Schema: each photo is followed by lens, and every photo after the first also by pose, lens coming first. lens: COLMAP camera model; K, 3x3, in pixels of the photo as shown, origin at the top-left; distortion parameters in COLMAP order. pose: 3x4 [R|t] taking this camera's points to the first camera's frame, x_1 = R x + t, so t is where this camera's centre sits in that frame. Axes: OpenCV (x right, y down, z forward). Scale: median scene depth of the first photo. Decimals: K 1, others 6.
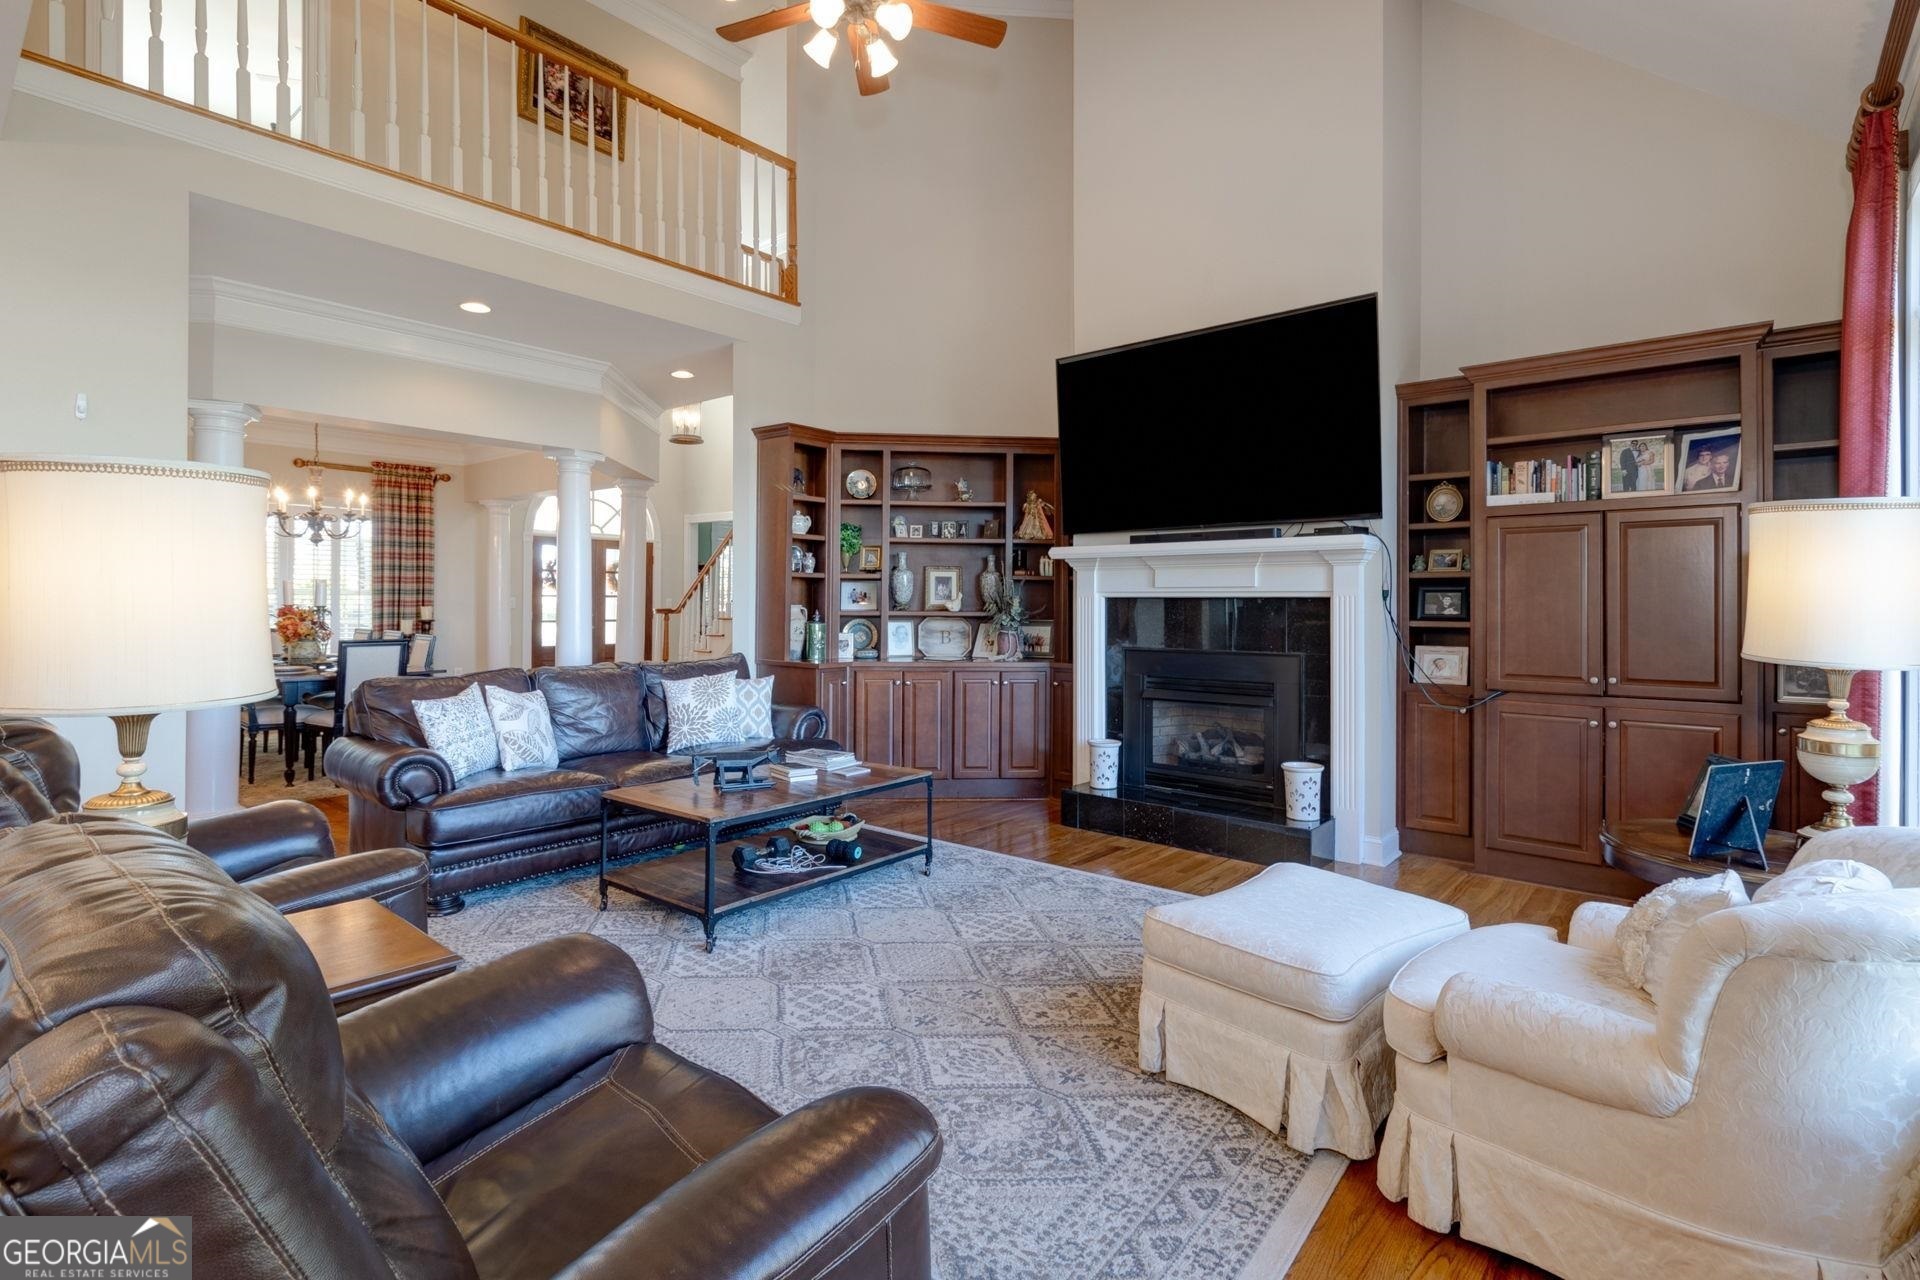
lens RADIAL K [[905.2, 0, 948.4], [0, 905.2, 599.3], [0, 0, 1]] dist [-0.000011, -0.000273]
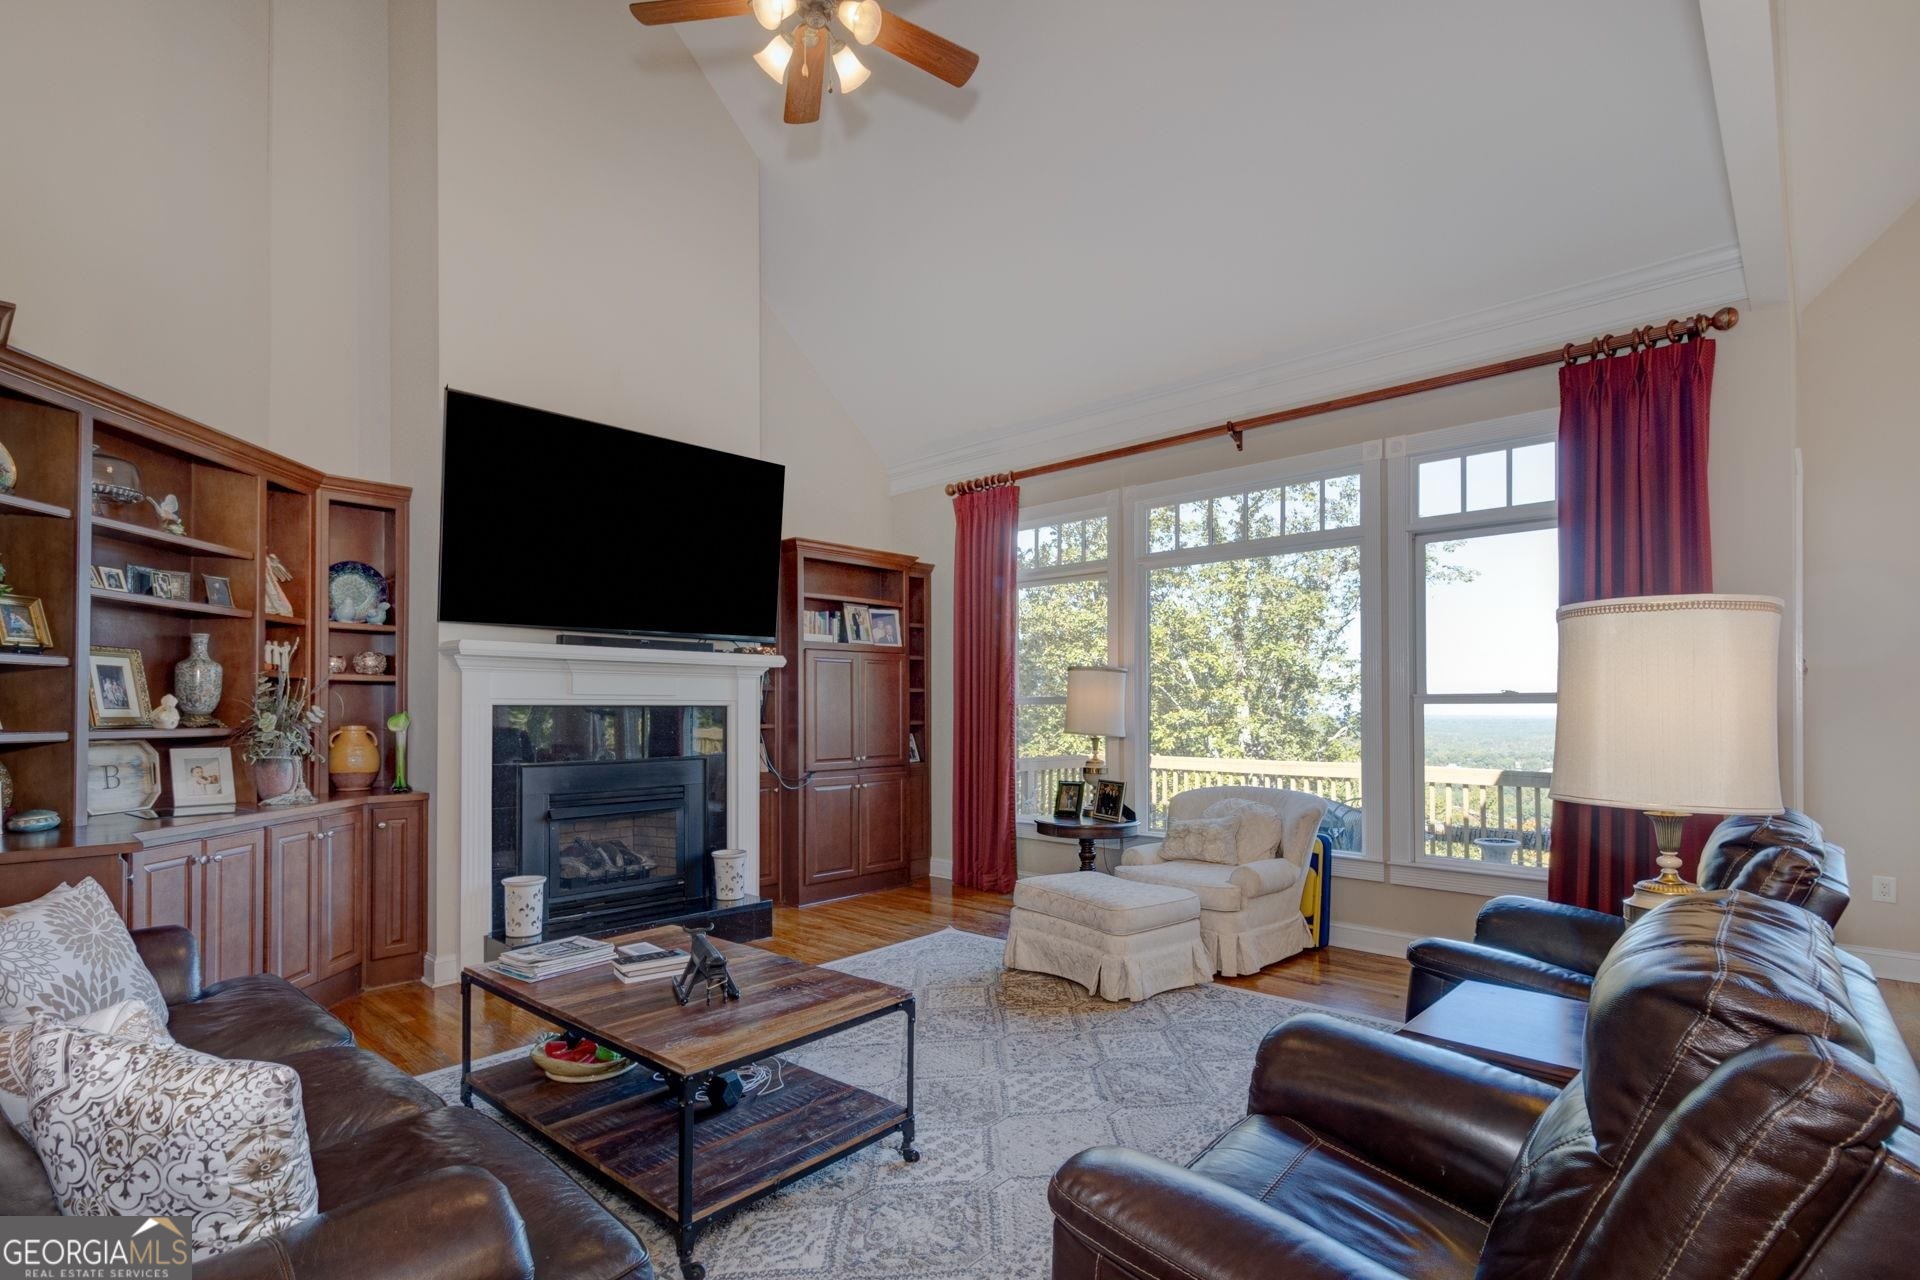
lens RADIAL K [[923.3, 0, 936.0], [0, 923.3, 701.9], [0, 0, 1]] dist [0.001669, 0.000033]
pose [[0.049753, 0.002342, 0.998759, -0.702823], [-0.001517, 0.999996, -0.002269, -0.003842], [-0.998760, -0.001402, 0.049757, 0.622684]]
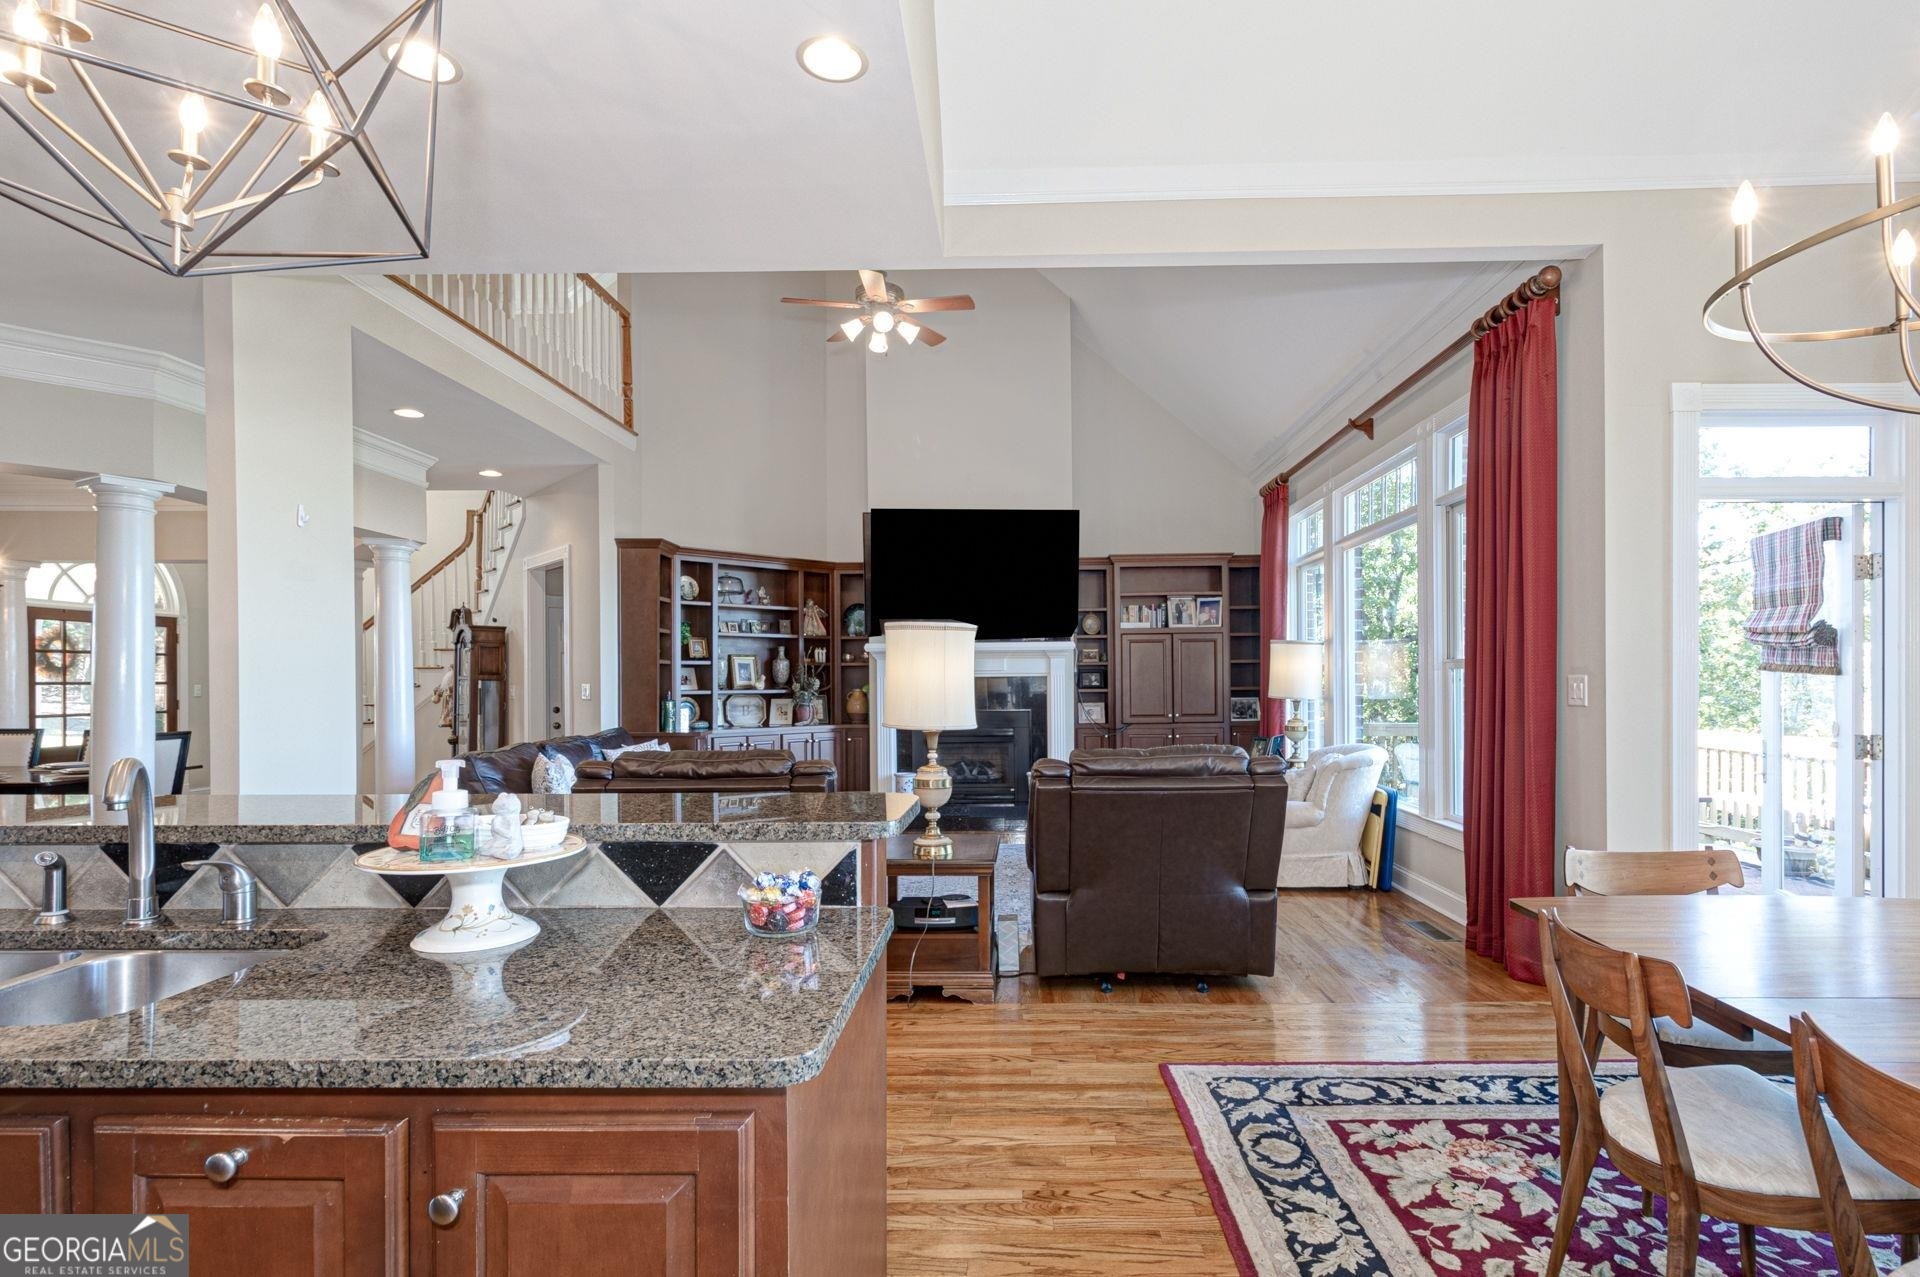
lens RADIAL K [[923.3, 0, 936.0], [0, 923.3, 700.4], [0, 0, 1]] dist [0.001669, 0.000033]
pose [[0.795426, -0.025720, 0.605505, -0.775339], [0.010956, 0.999546, 0.028066, -0.007950], [-0.605952, -0.015690, 0.795346, -0.273503]]
